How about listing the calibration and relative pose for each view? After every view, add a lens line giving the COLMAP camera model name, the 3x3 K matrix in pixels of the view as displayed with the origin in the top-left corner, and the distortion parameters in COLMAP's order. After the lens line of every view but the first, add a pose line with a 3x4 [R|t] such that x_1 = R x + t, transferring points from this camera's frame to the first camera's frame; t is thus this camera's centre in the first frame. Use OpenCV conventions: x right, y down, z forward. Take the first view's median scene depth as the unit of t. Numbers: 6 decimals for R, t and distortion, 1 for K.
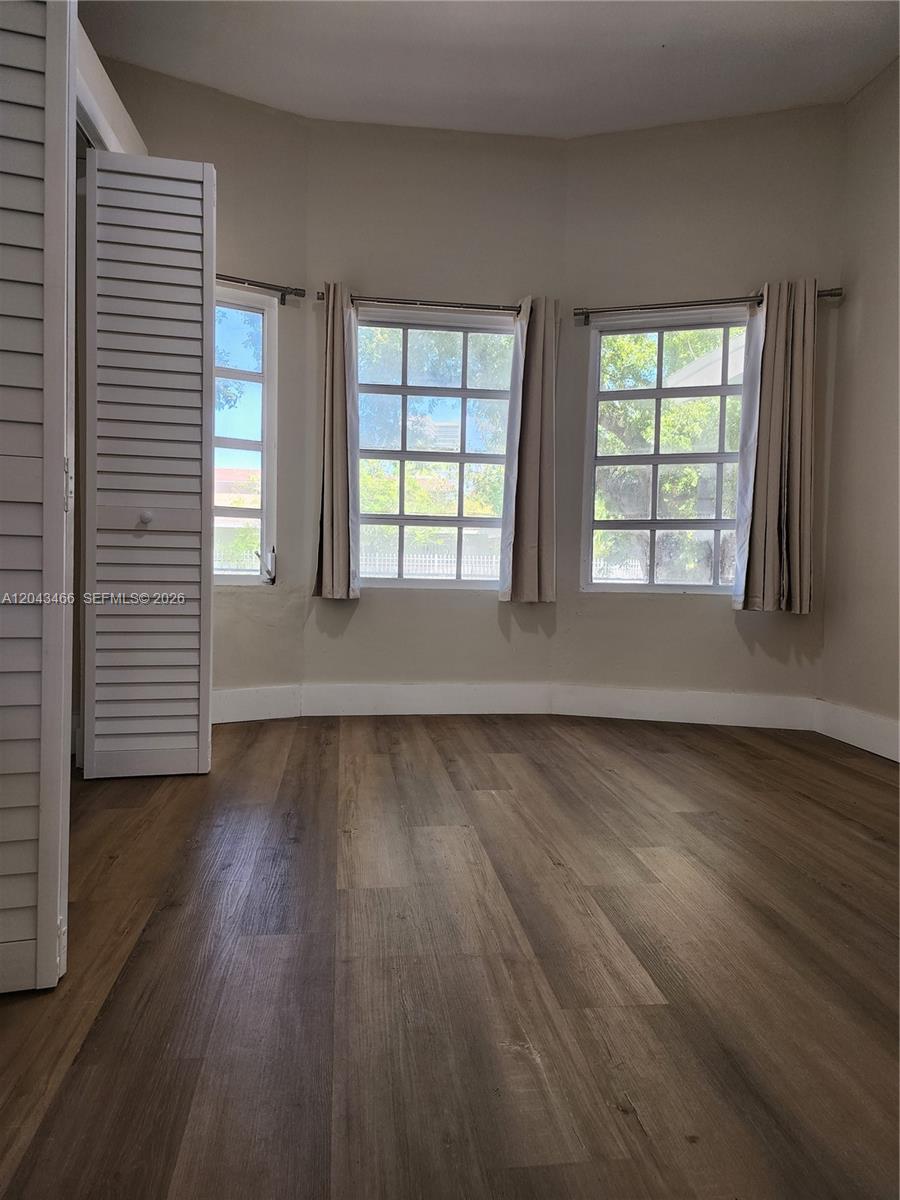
lens RADIAL K [[802.0, 0, 453.5], [0, 802.0, 592.9], [0, 0, 1]] dist [0.073251, -0.068465]
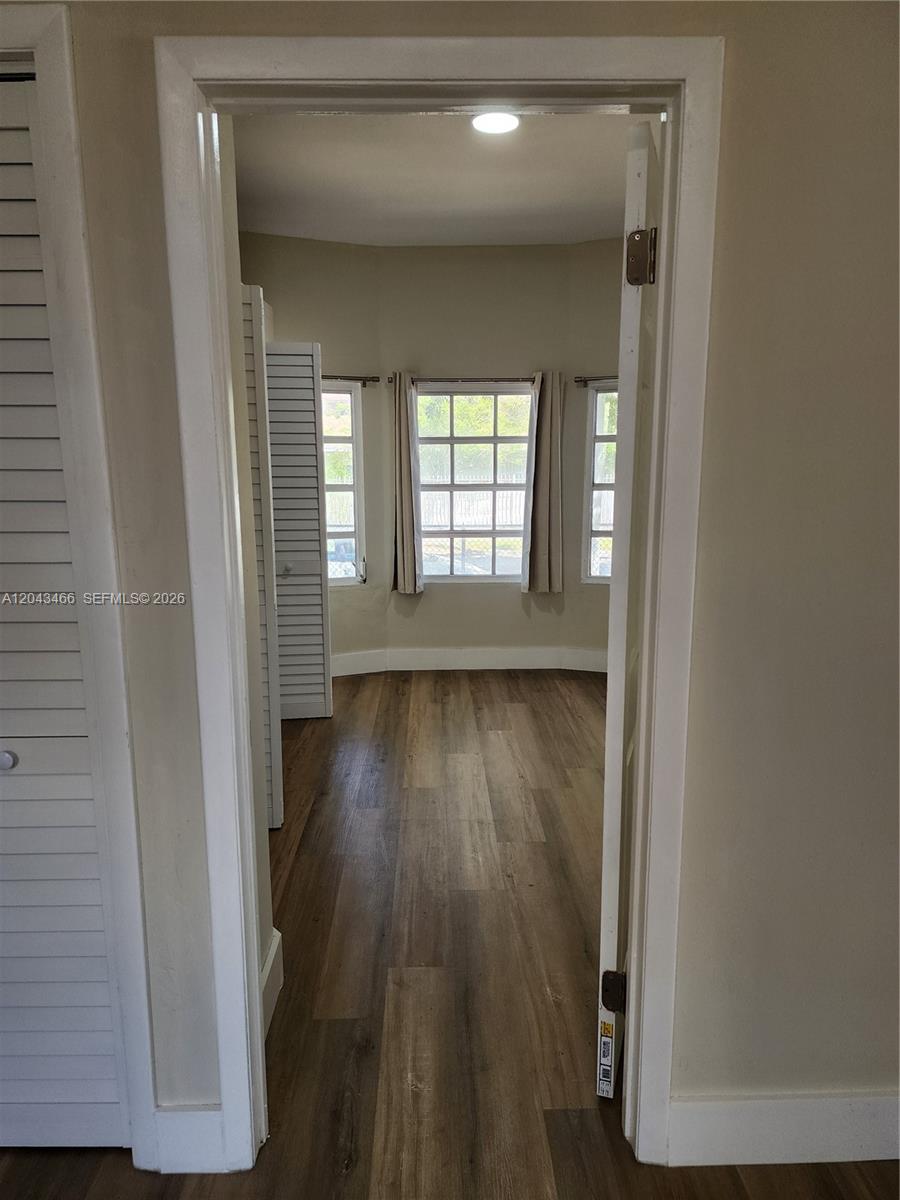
lens RADIAL K [[802.0, 0, 446.2], [0, 802.0, 605.4], [0, 0, 1]] dist [0.073251, -0.068465]
pose [[0.992587, -0.007631, -0.121298, 0.102079], [0.024644, 0.989932, 0.139385, -0.174879], [0.119013, -0.141341, 0.982781, -0.431994]]
